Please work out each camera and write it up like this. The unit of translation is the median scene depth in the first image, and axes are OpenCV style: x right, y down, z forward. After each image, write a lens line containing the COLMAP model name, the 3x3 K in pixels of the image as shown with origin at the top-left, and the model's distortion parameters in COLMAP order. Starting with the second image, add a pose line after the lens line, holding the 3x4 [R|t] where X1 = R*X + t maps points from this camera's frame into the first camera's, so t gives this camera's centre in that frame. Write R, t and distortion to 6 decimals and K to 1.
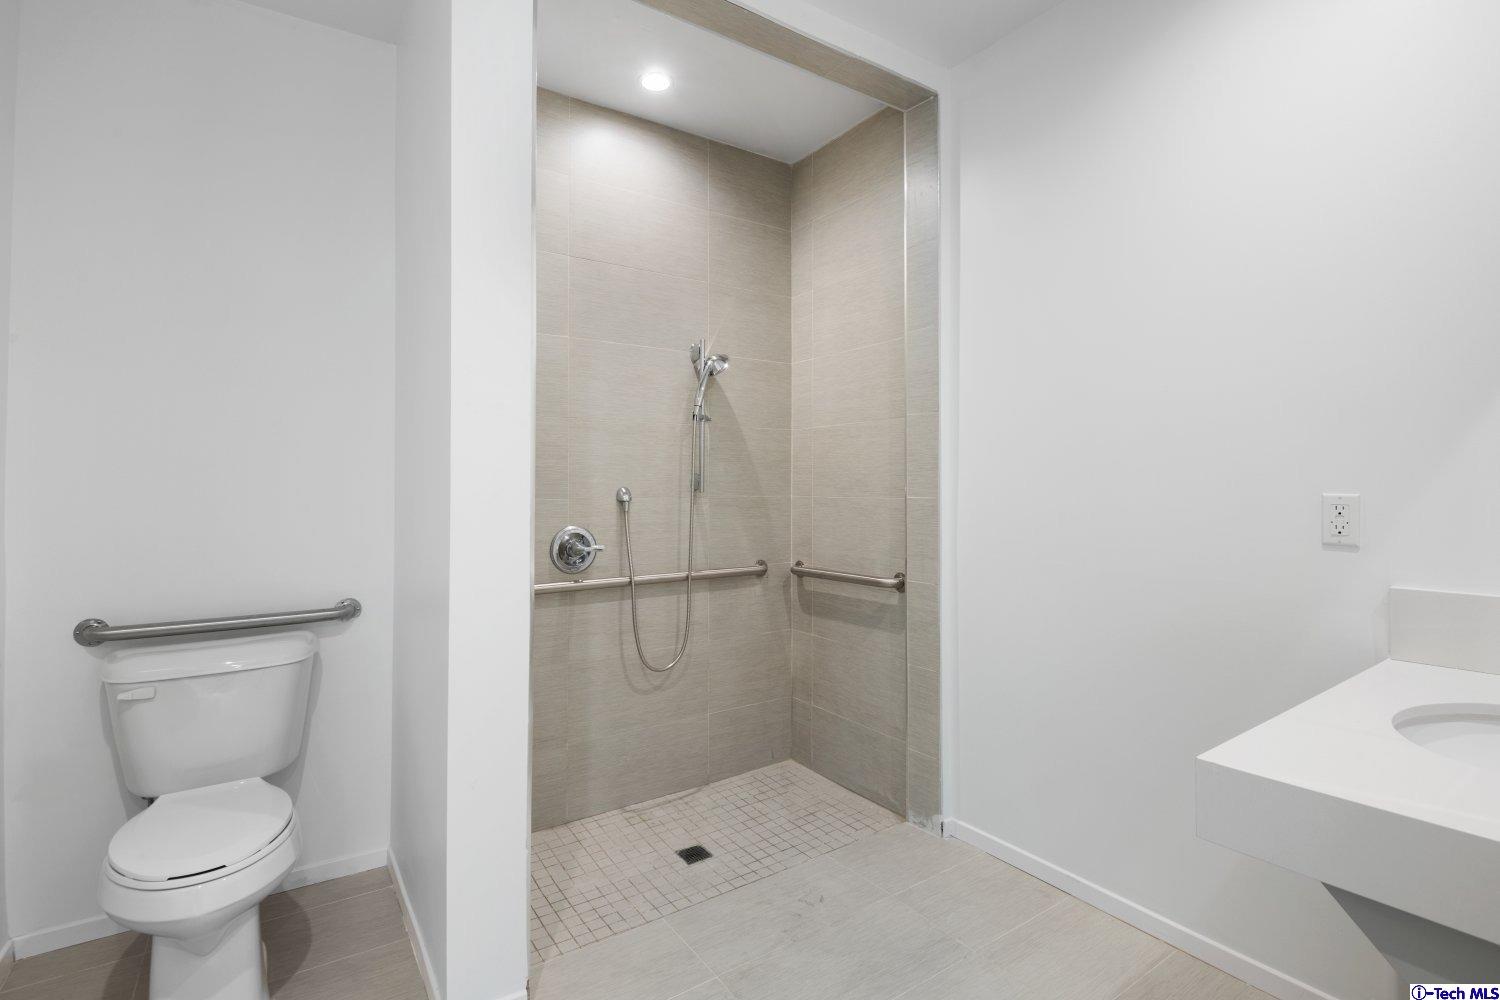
lens RADIAL K [[707.5, 0, 749.7], [0, 707.5, 485.6], [0, 0, 1]] dist [-0.027784, -0.000898]
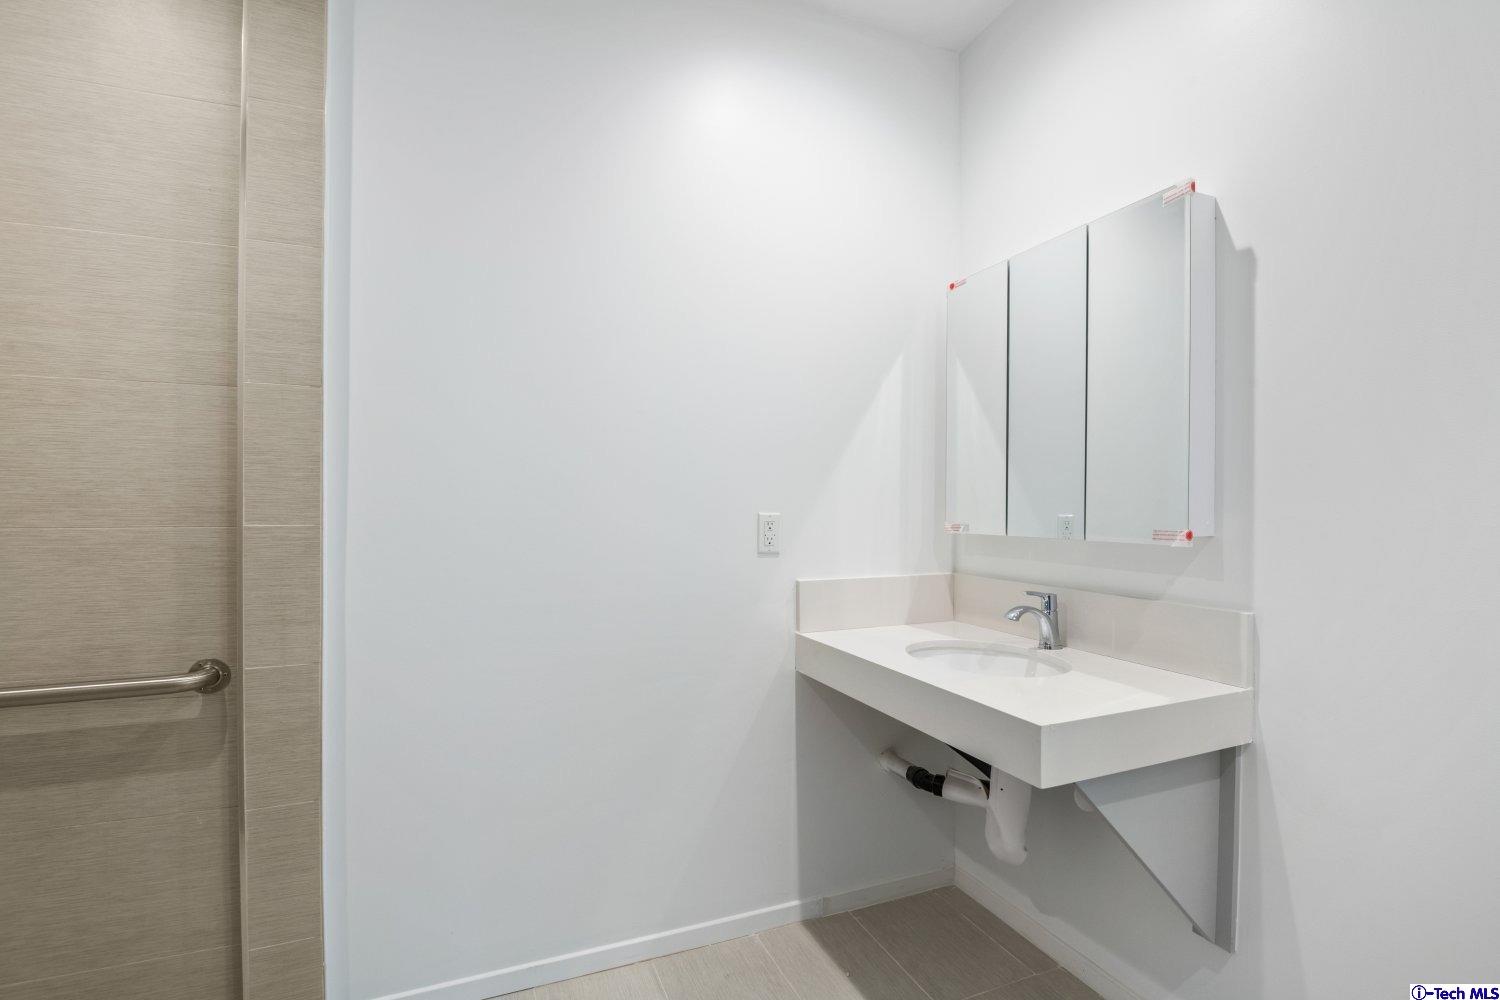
lens RADIAL K [[707.5, 0, 751.6], [0, 707.5, 510.8], [0, 0, 1]] dist [-0.027784, -0.000898]
pose [[0.175003, -0.012581, 0.984487, -0.260297], [-0.004847, 0.999895, 0.013639, -0.005432], [-0.984556, -0.007159, 0.174924, 0.481131]]
